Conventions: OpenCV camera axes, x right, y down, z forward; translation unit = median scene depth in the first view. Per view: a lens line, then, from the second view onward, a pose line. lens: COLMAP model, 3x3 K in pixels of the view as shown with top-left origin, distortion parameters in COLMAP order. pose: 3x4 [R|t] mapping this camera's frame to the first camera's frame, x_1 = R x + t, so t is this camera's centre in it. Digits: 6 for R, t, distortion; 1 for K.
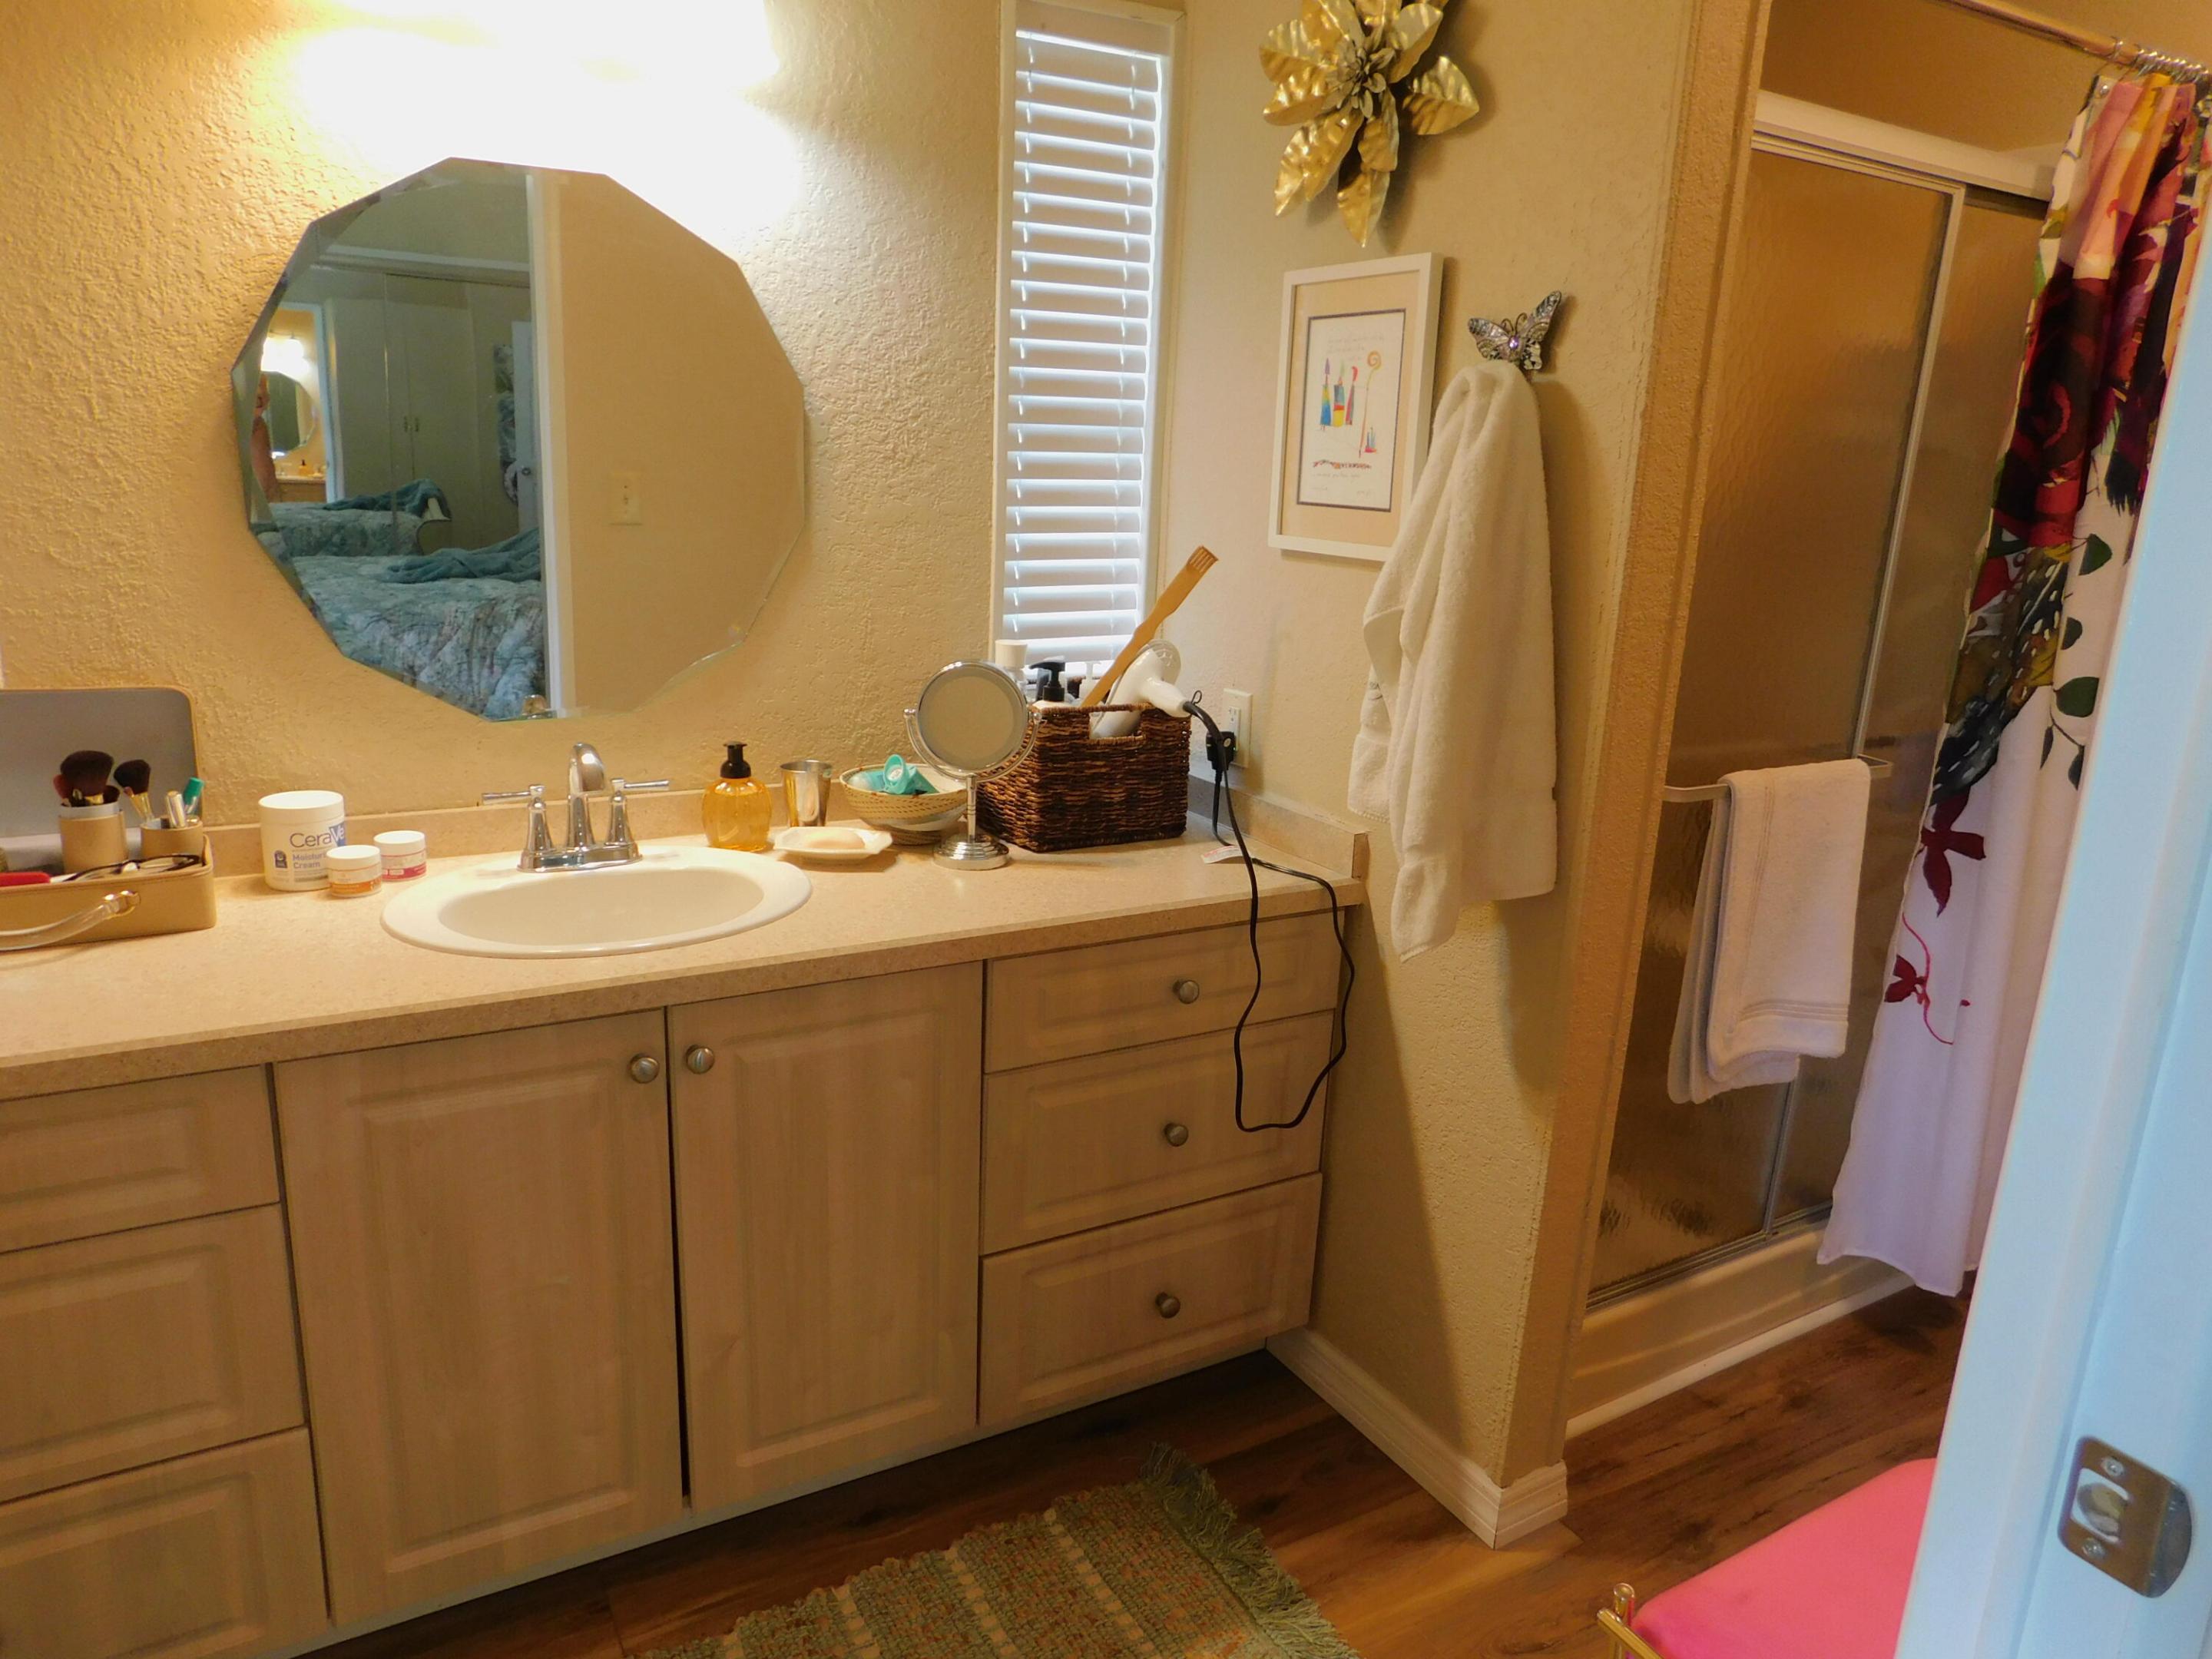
lens RADIAL K [[1462.6, 0, 1110.4], [0, 1462.6, 827.5], [0, 0, 1]] dist [-0.071491, 0.062144]
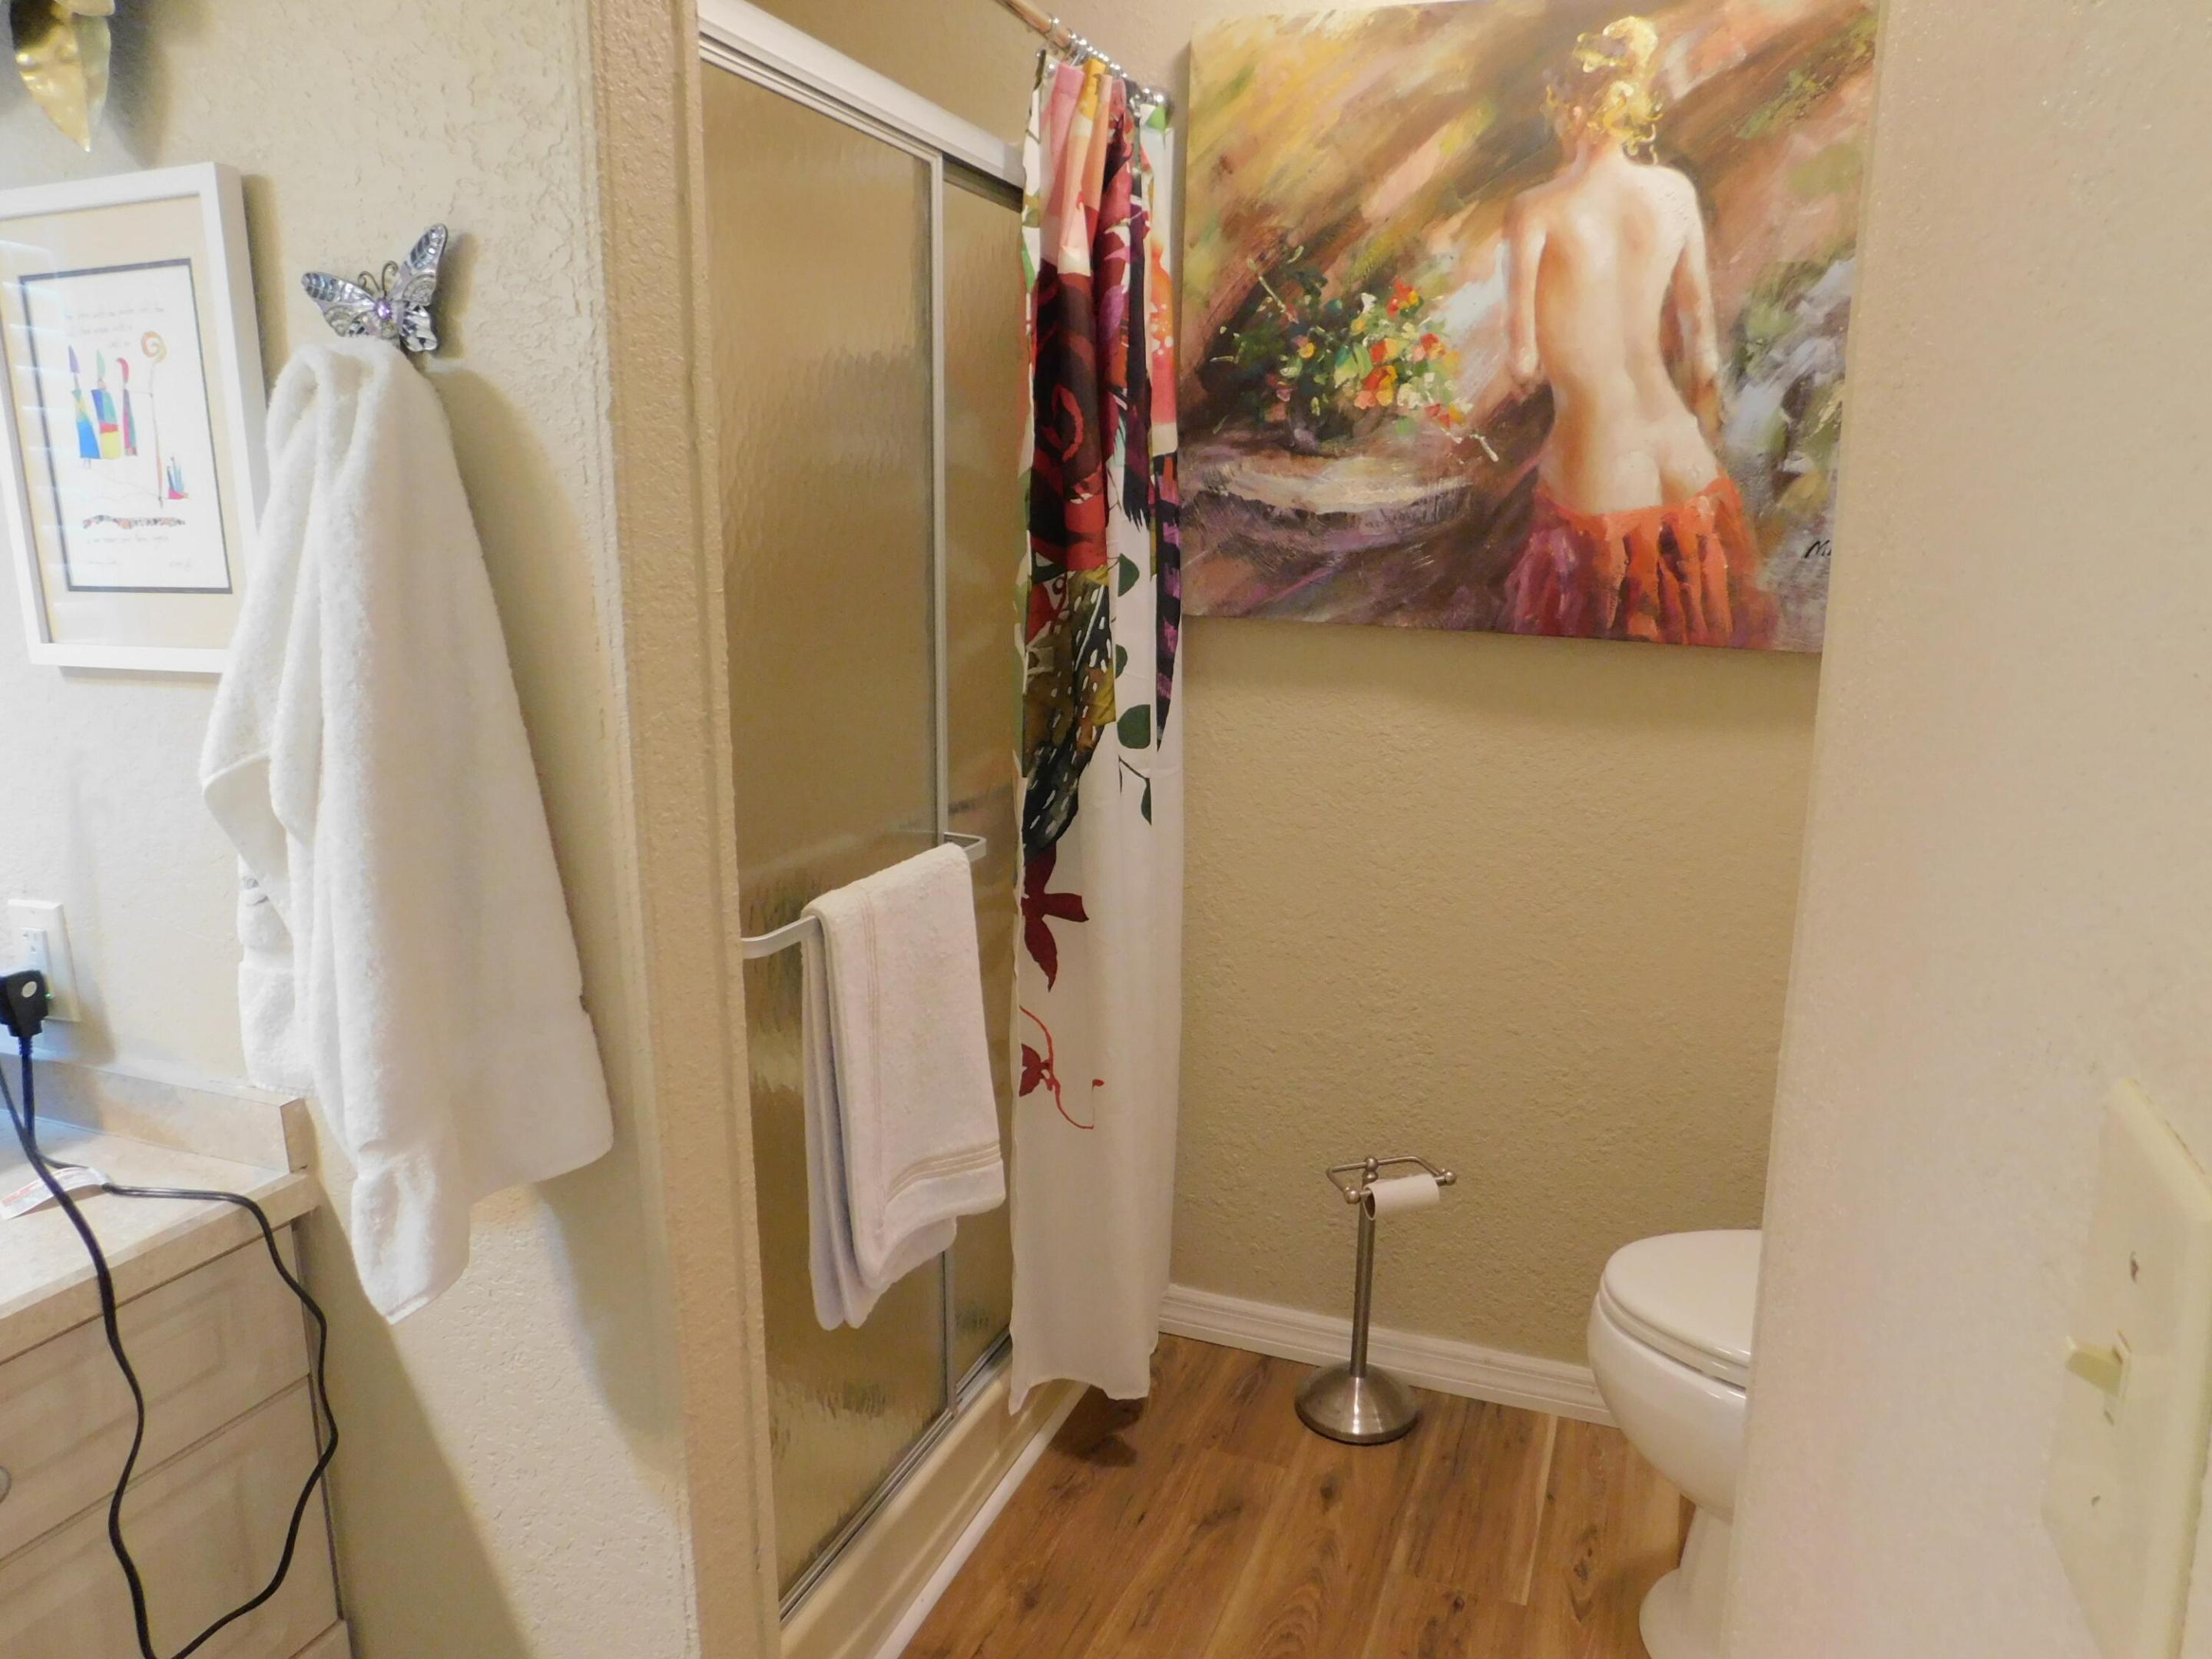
lens RADIAL K [[1462.6, 0, 1110.4], [0, 1462.6, 827.5], [0, 0, 1]] dist [-0.071491, 0.062144]
pose [[0.785724, -0.167550, 0.595454, 0.103480], [0.188050, 0.981757, 0.028111, -0.064897], [-0.589301, 0.089887, 0.802898, 0.294502]]
